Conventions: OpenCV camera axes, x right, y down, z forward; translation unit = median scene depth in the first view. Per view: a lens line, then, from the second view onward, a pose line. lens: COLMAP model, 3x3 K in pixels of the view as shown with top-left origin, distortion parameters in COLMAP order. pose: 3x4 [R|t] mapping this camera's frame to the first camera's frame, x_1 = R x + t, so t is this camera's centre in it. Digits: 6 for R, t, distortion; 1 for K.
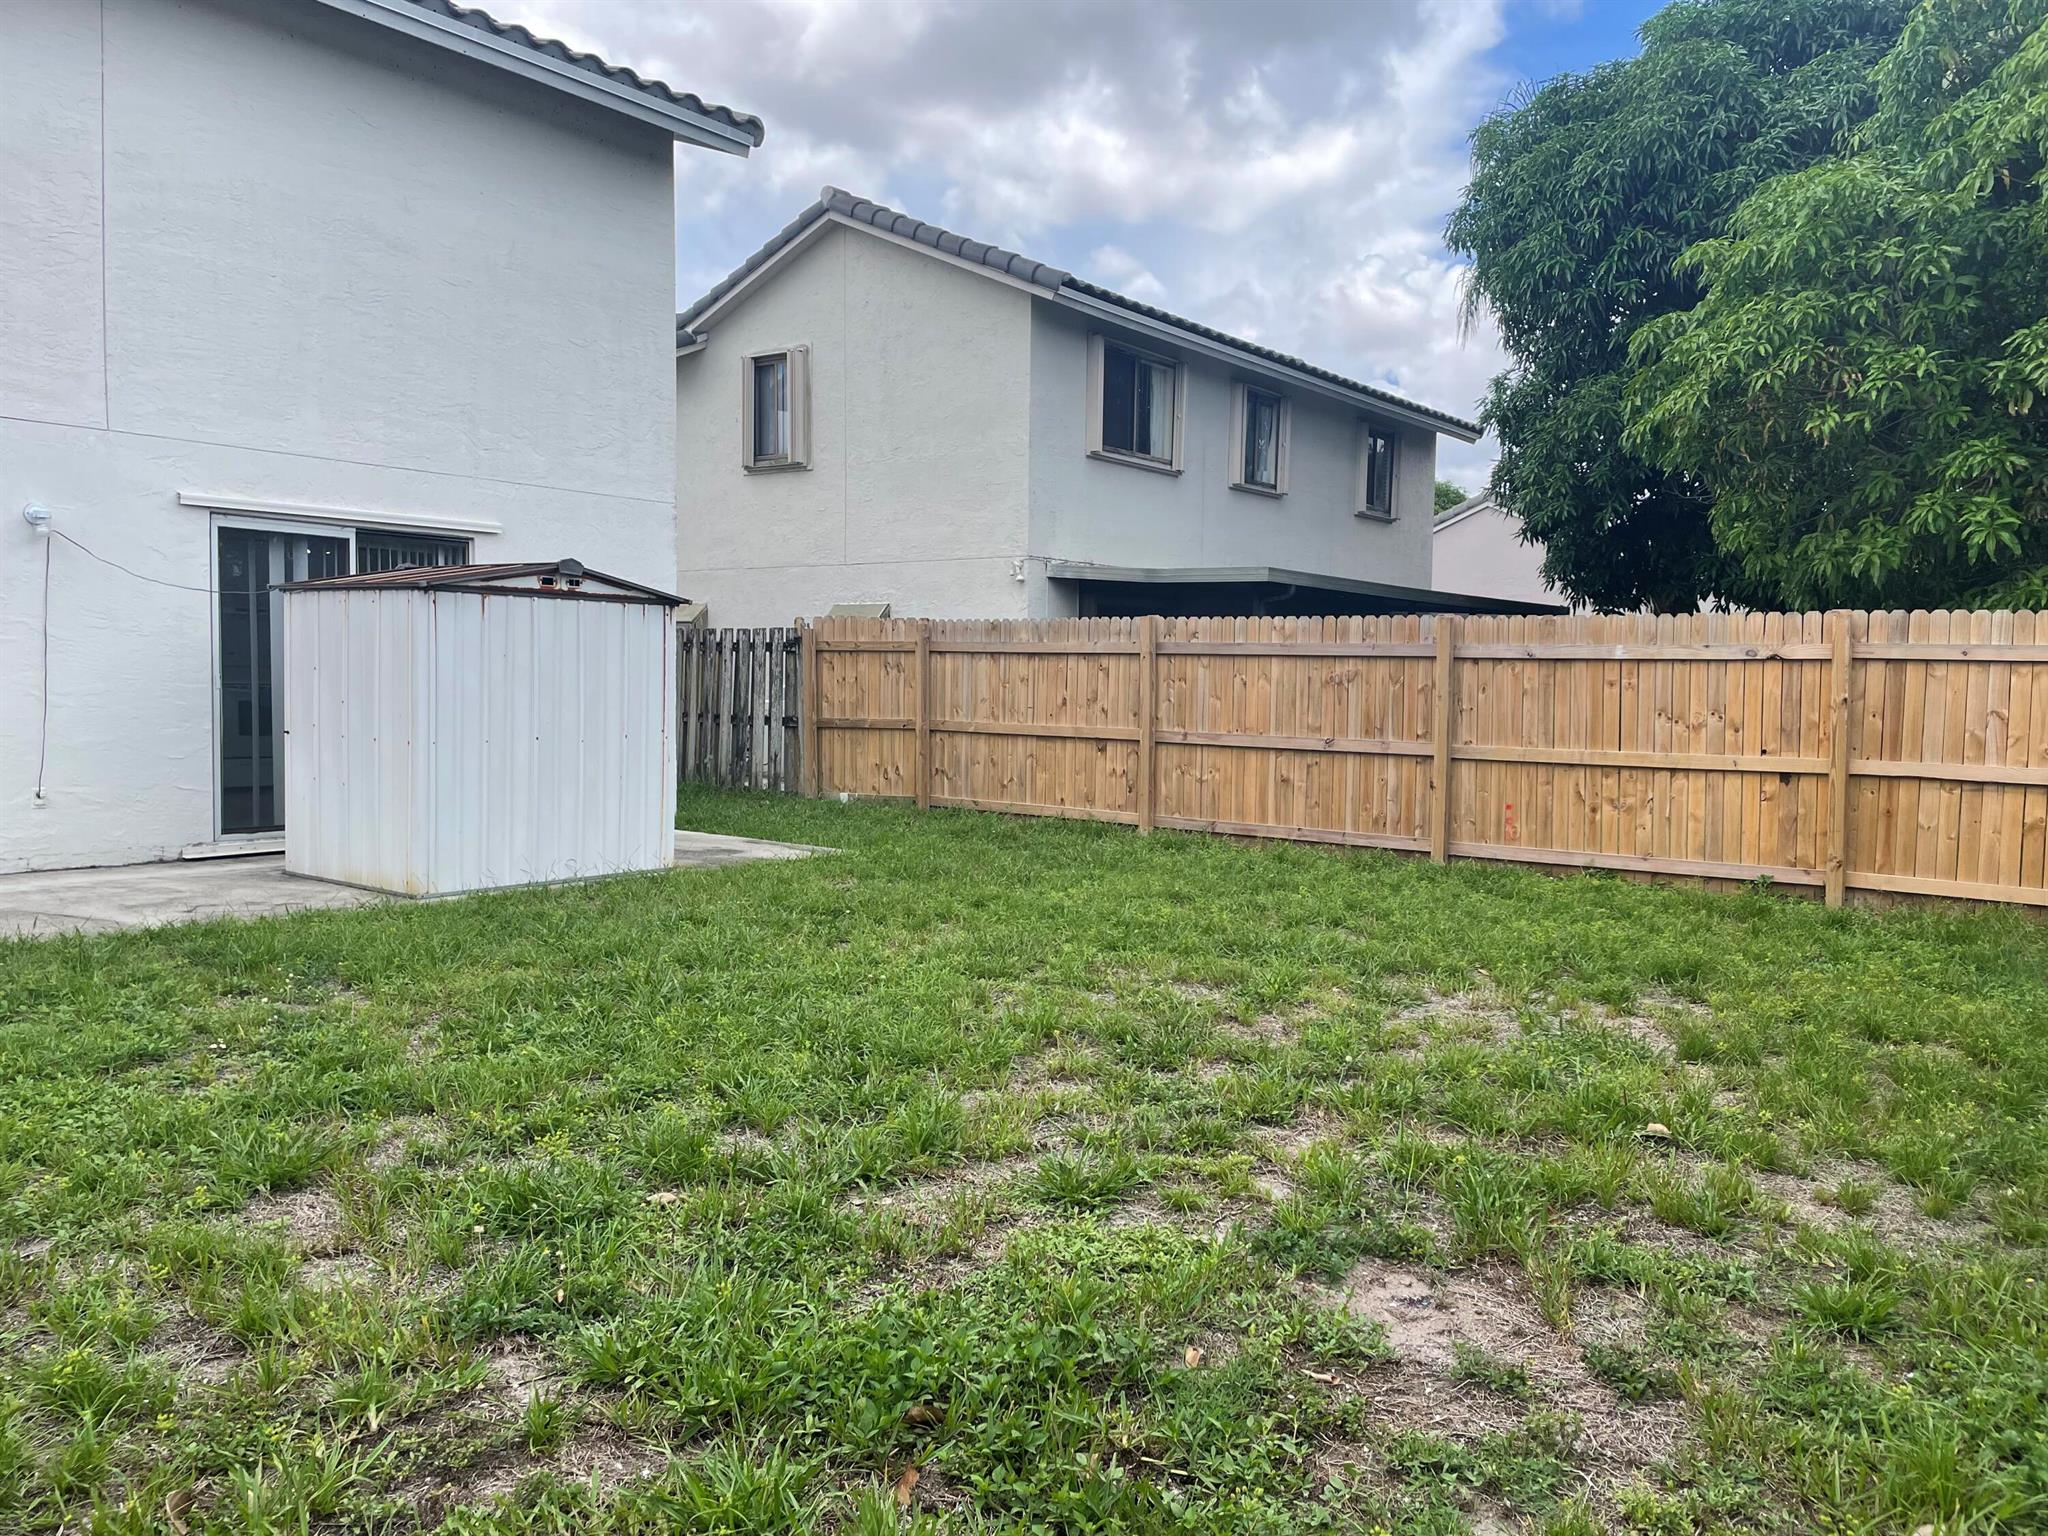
lens RADIAL K [[1530.5, 0, 1037.3], [0, 1530.5, 769.6], [0, 0, 1]] dist [0.096596, -0.121065]
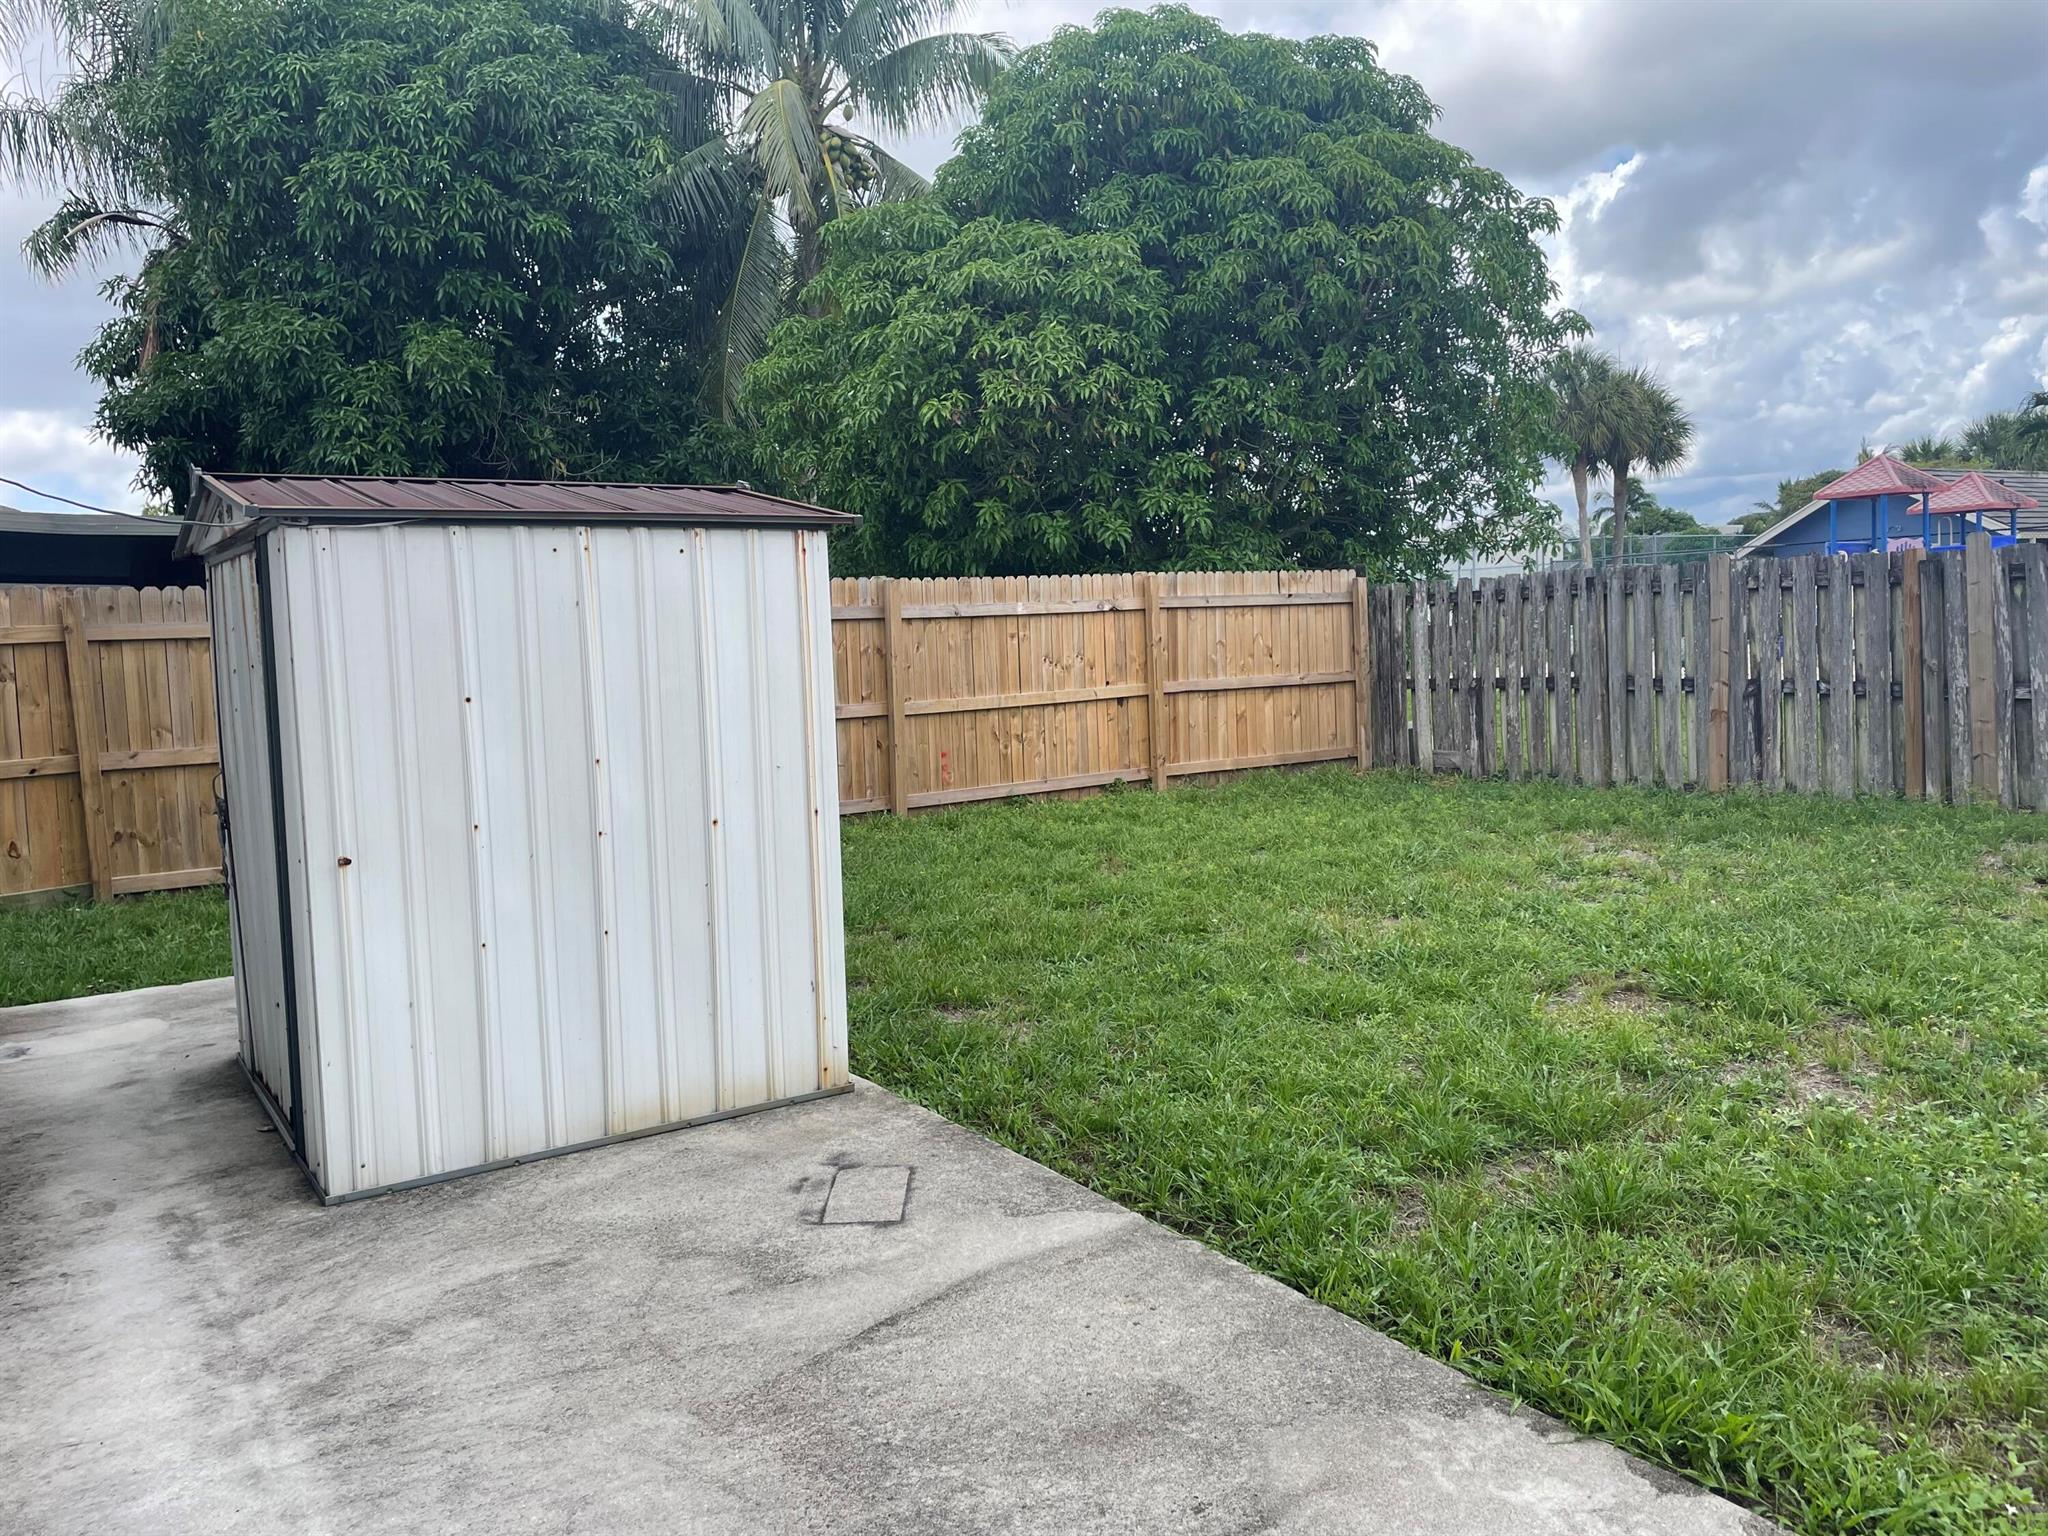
lens RADIAL K [[1539.1, 0, 1026.0], [0, 1539.1, 760.6], [0, 0, 1]] dist [0.098789, -0.123758]
pose [[0.315760, -0.112484, 0.942148, -0.892470], [0.107995, 0.990756, 0.082093, -0.069860], [-0.942673, 0.075825, 0.324989, 0.768350]]
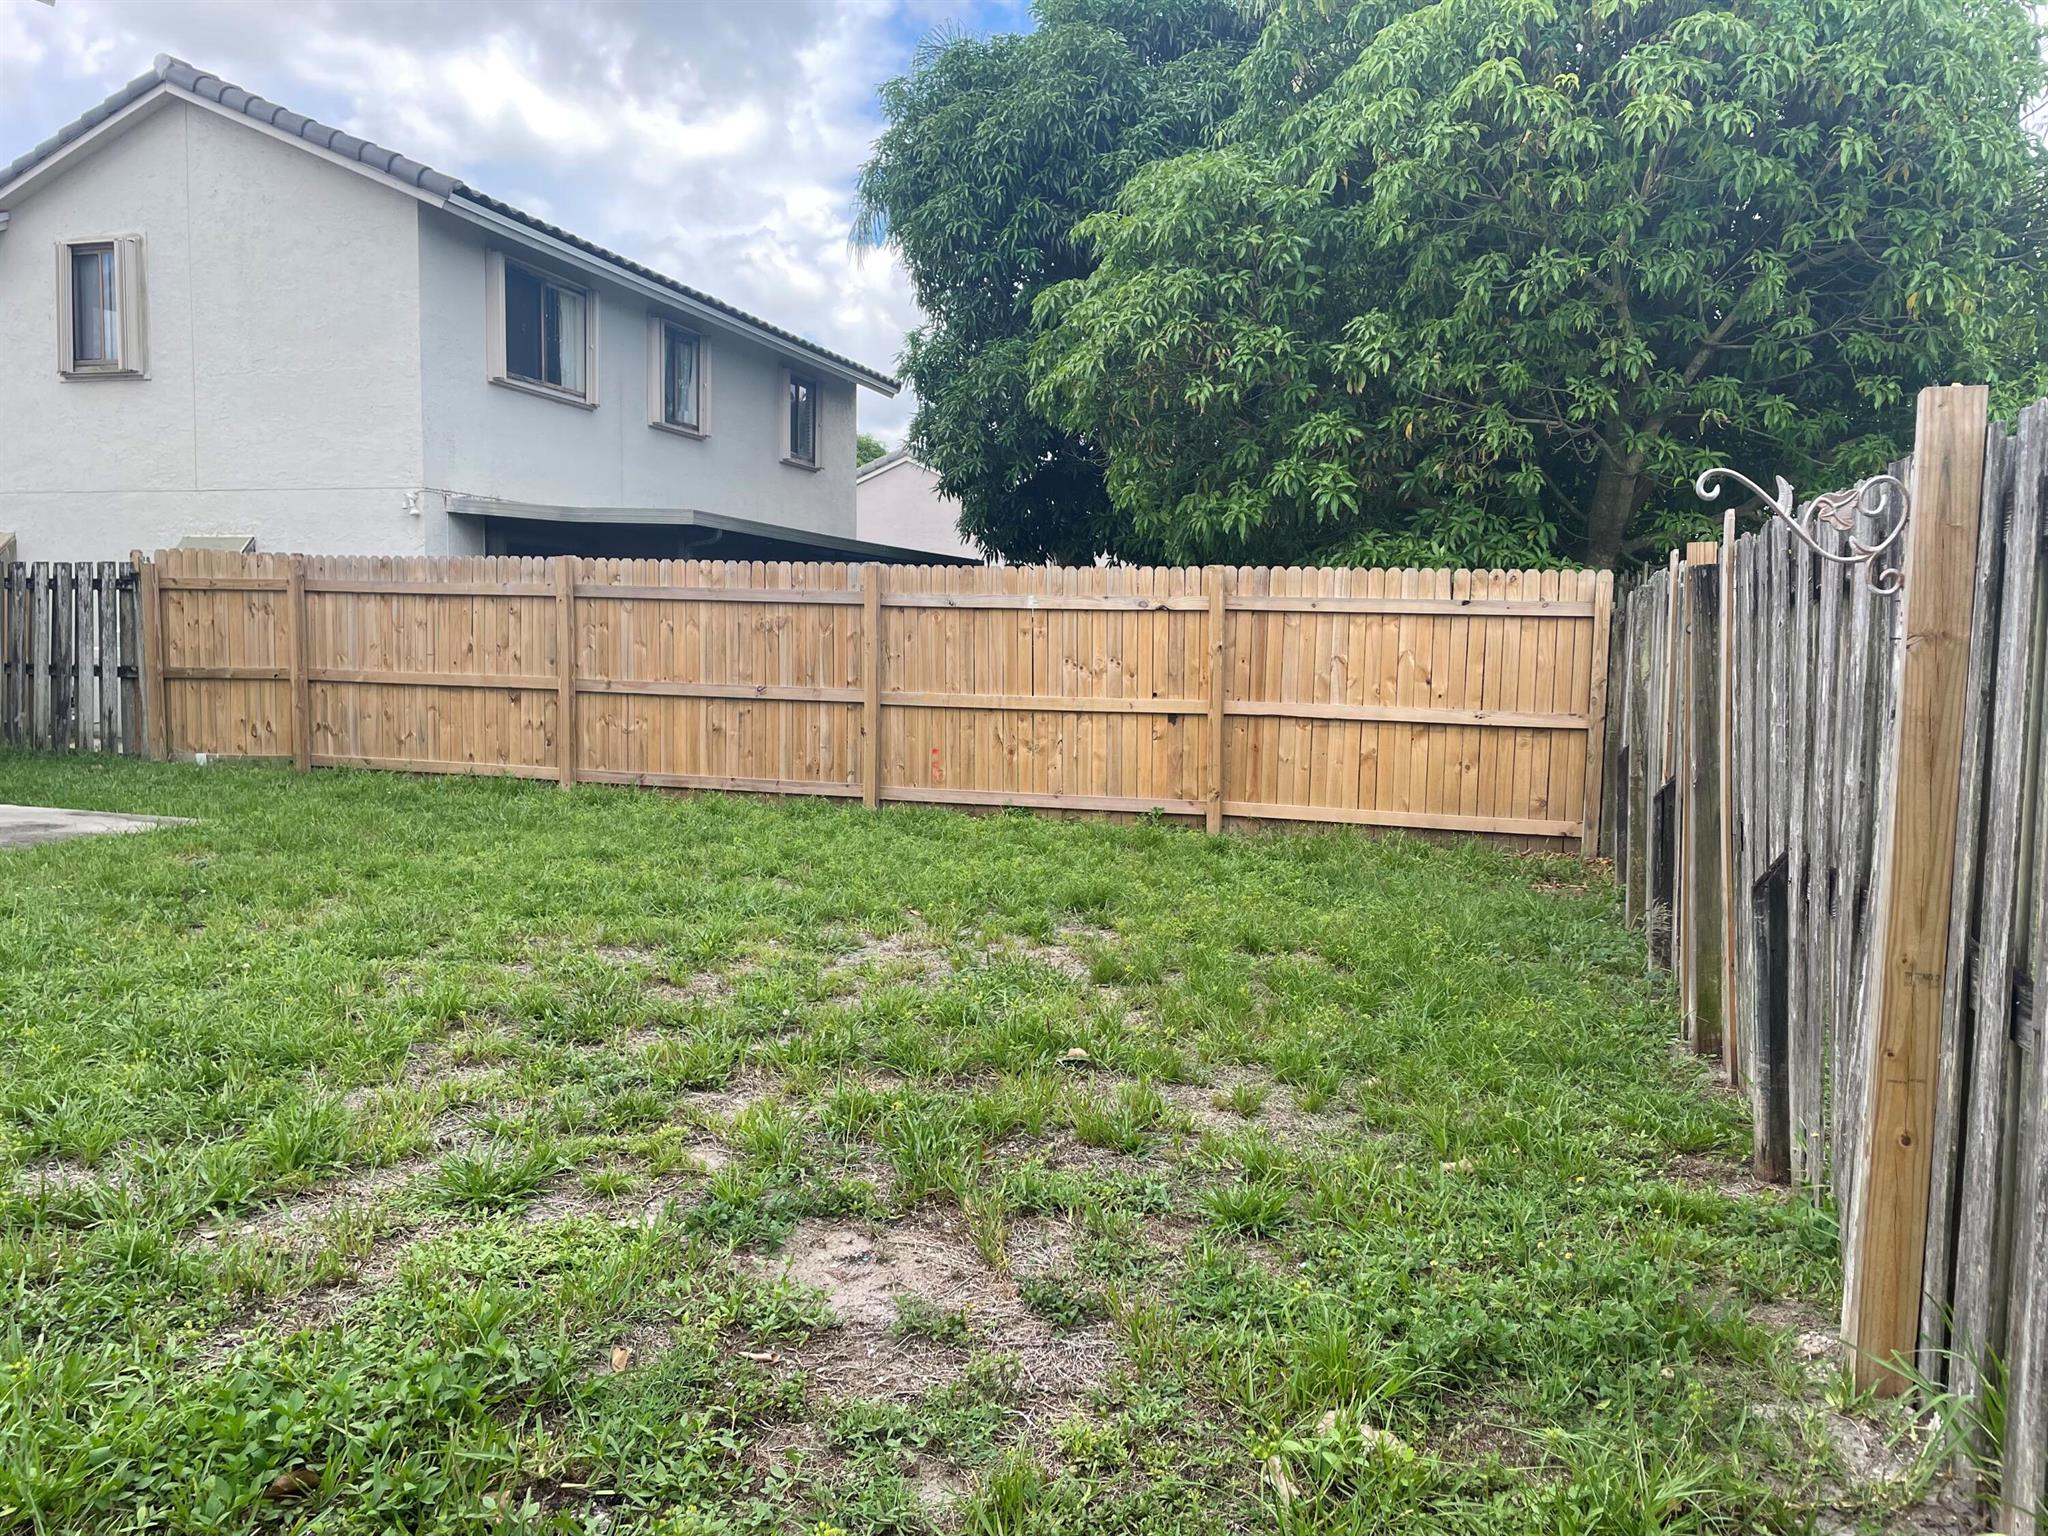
lens RADIAL K [[1539.1, 0, 1026.0], [0, 1539.1, 760.6], [0, 0, 1]] dist [0.098789, -0.123758]
pose [[0.936575, -0.026201, 0.349487, 0.003614], [0.016757, 0.999409, 0.030020, 0.000944], [-0.350067, -0.022260, 0.936460, 0.018986]]
